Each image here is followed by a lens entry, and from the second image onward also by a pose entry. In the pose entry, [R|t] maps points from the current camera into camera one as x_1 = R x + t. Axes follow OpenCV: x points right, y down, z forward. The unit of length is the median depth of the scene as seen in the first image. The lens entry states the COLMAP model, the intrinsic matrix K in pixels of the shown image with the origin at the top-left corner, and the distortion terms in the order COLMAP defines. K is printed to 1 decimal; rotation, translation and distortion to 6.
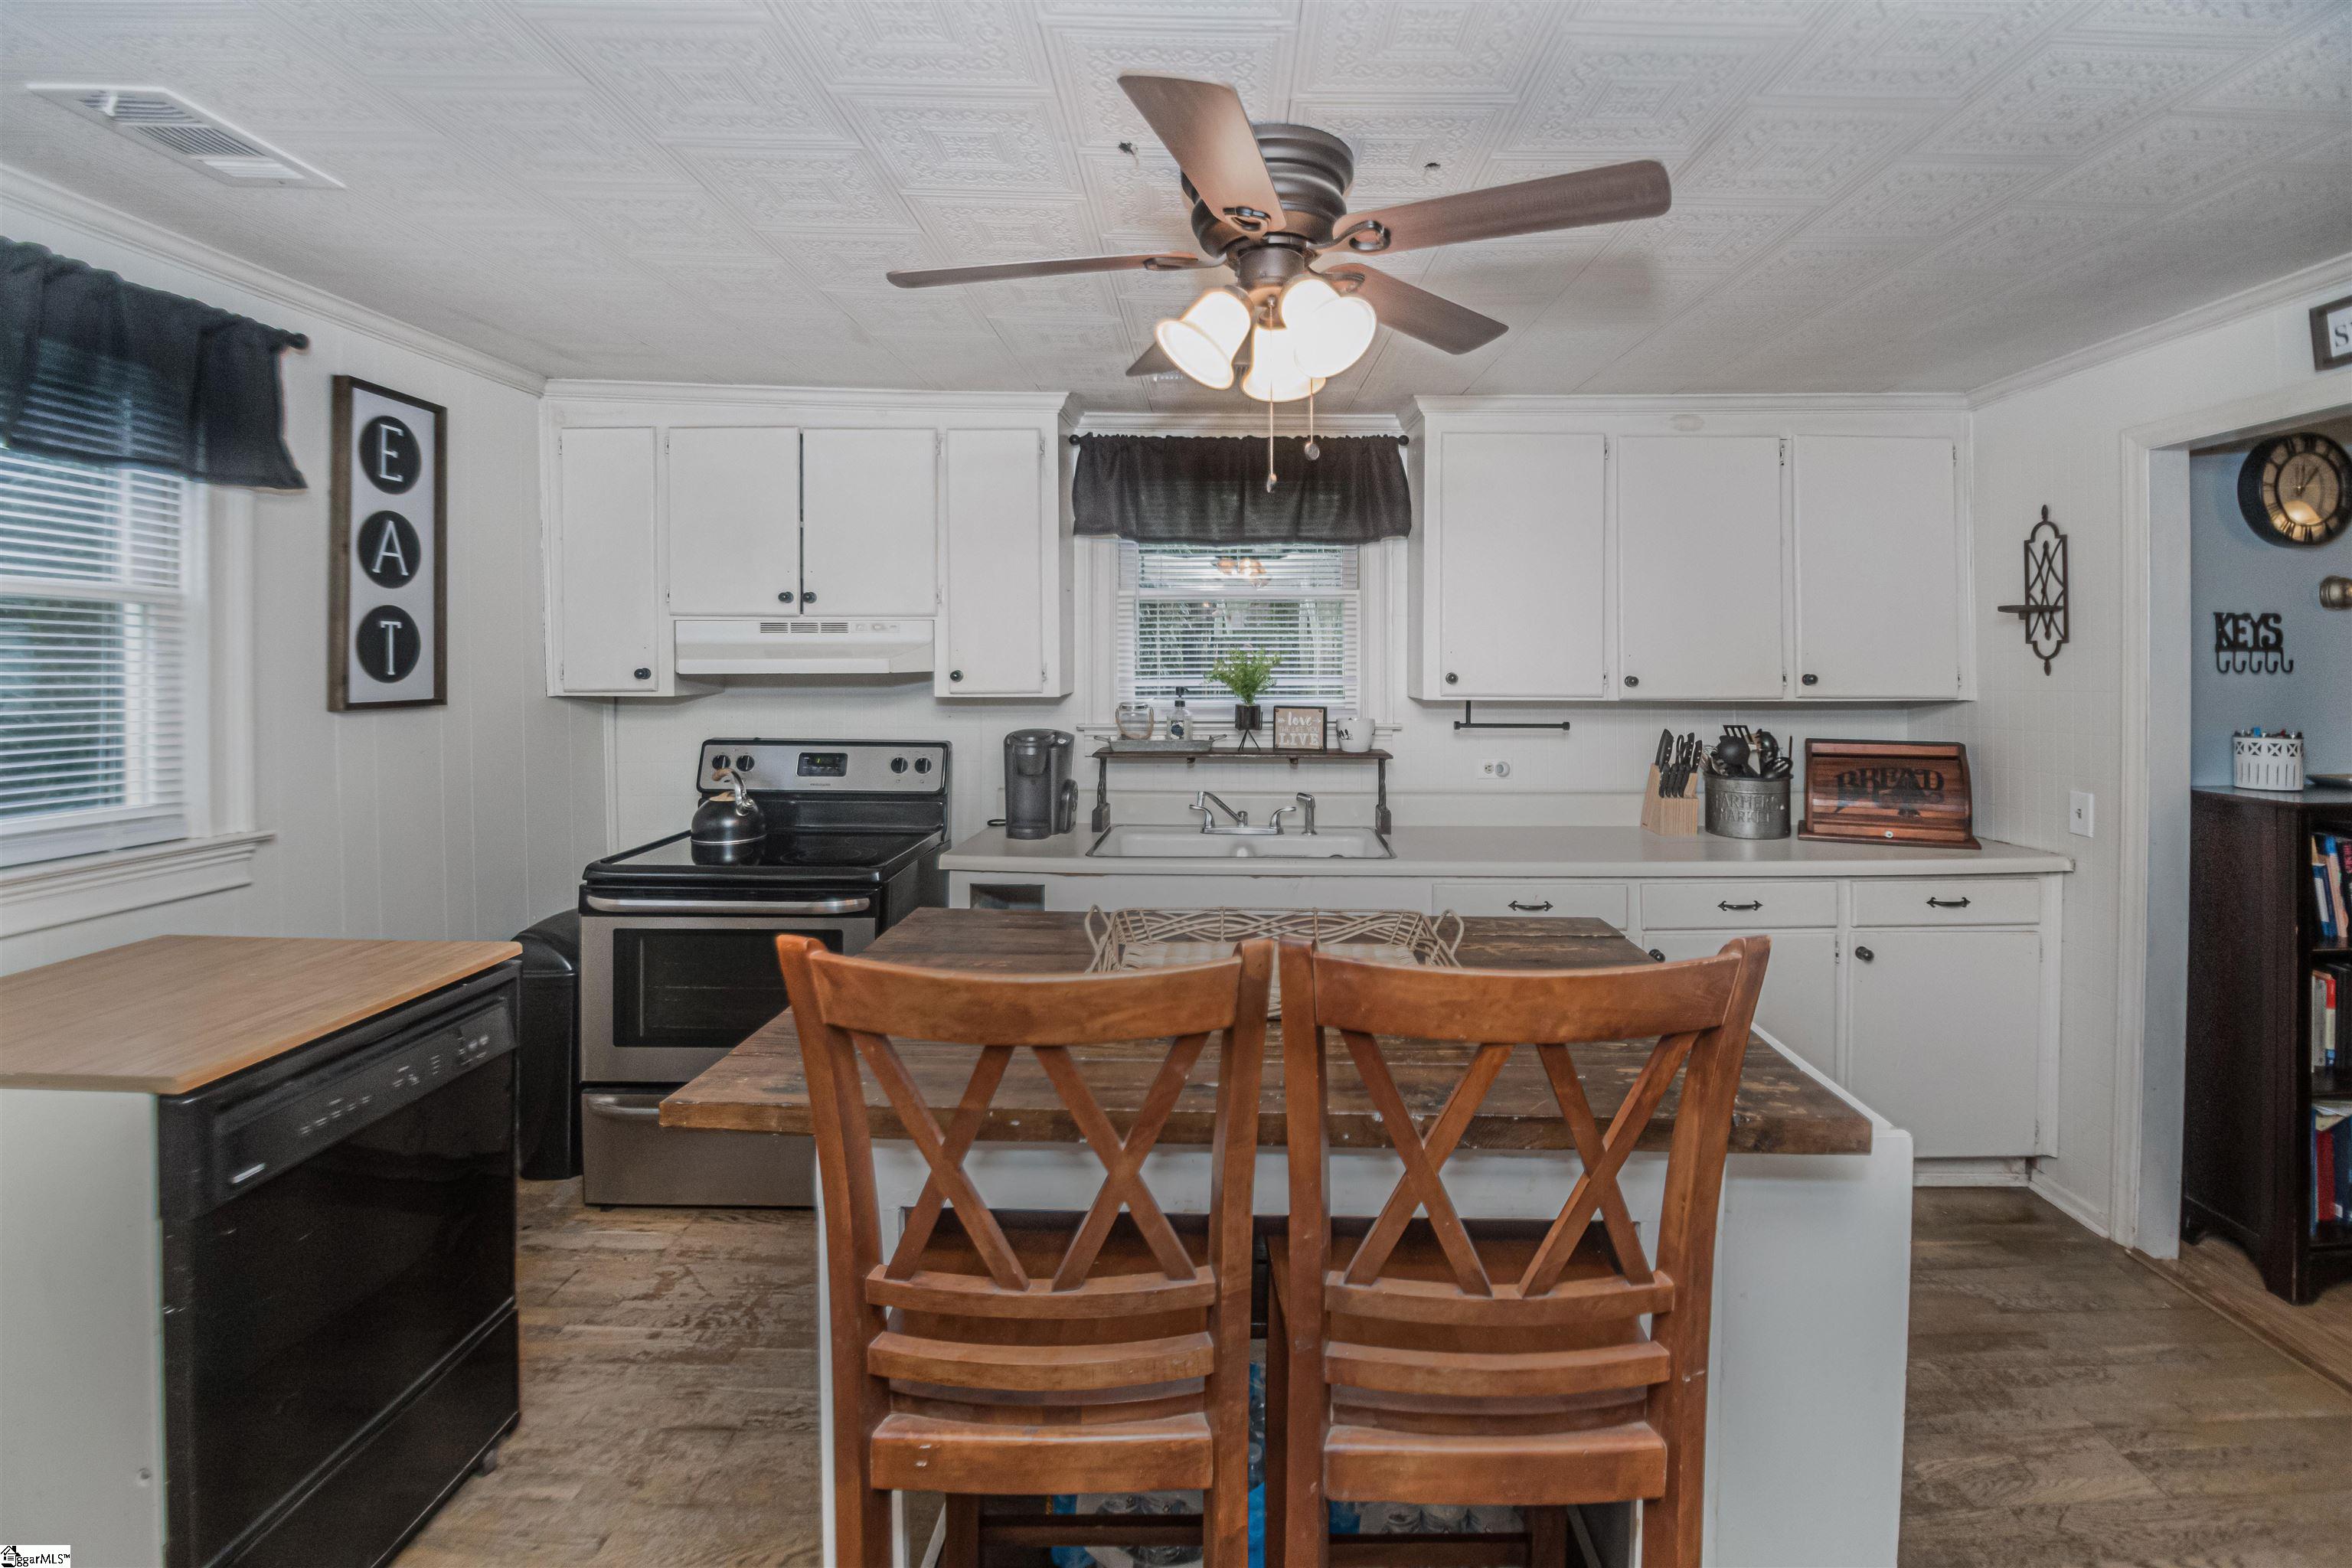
lens RADIAL K [[997.5, 0, 1214.1], [0, 997.5, 658.7], [0, 0, 1]] dist [-0.000636, -0.000241]
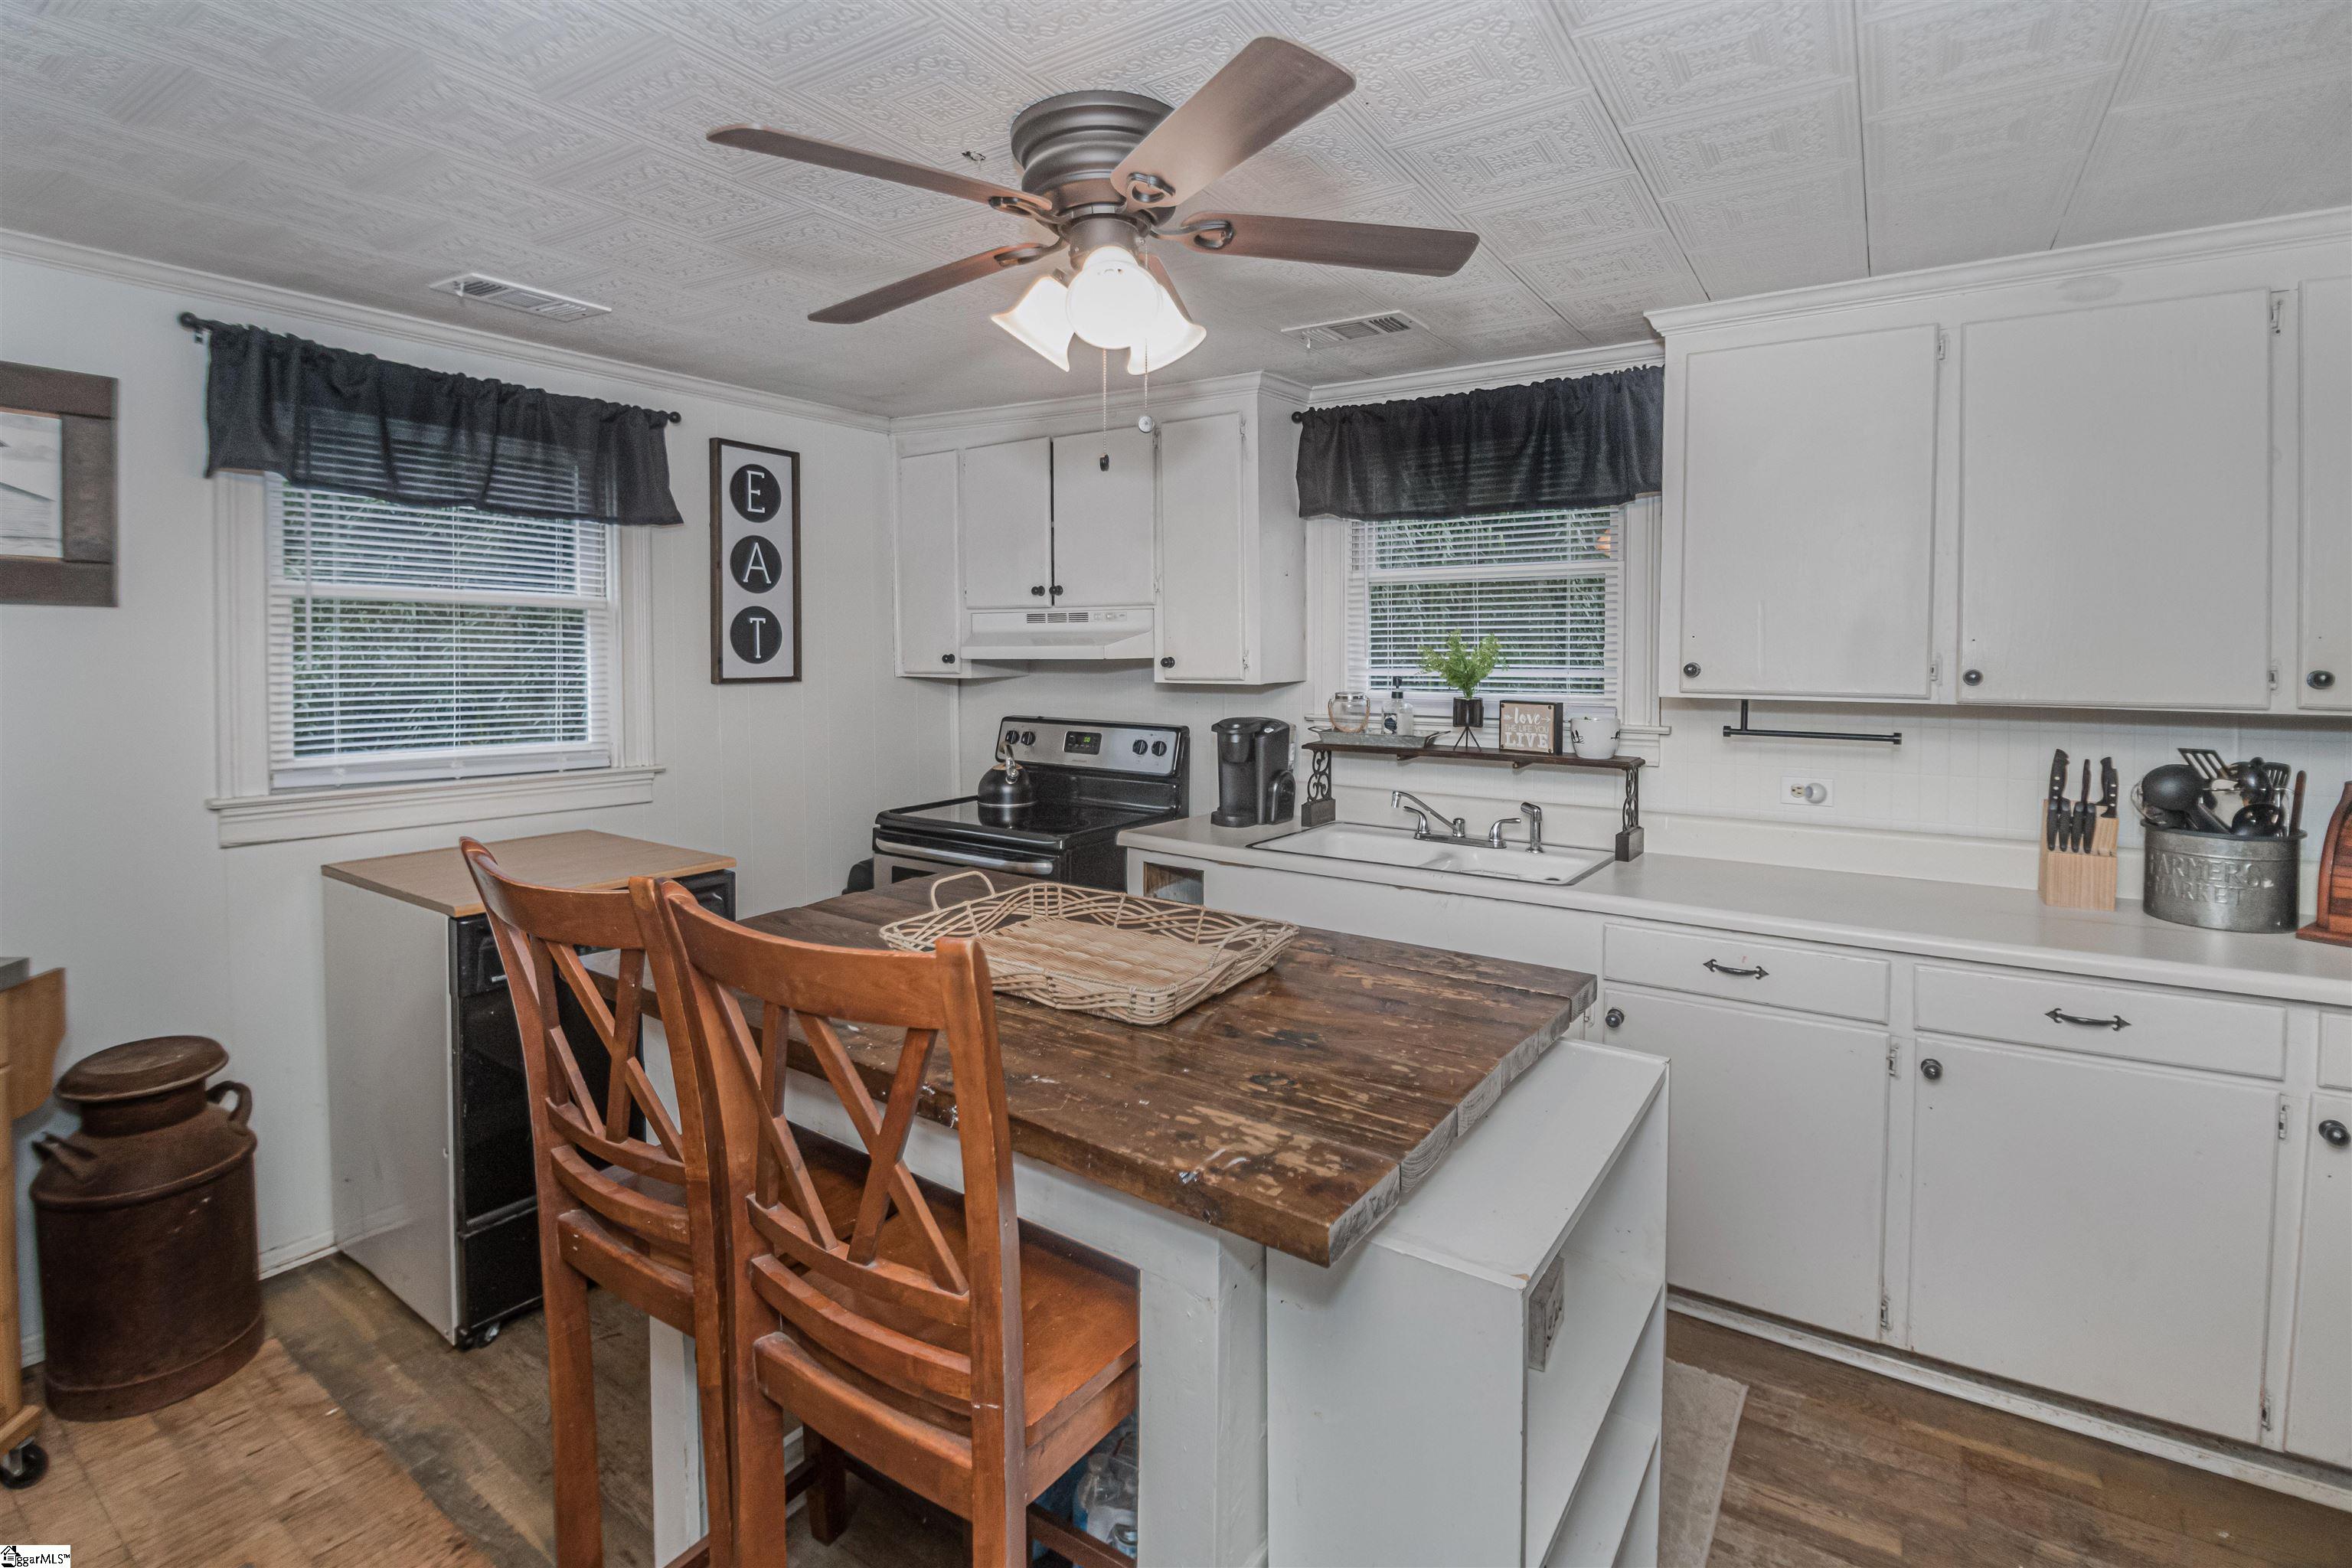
lens RADIAL K [[1064.8, 0, 1188.2], [0, 1064.8, 681.2], [0, 0, 1]] dist [-0.003467, -0.000707]
pose [[0.843997, 0.016898, -0.536082, 0.343992], [-0.000161, 0.999512, 0.031253, 0.002106], [0.536349, -0.026291, 0.843587, 0.081245]]
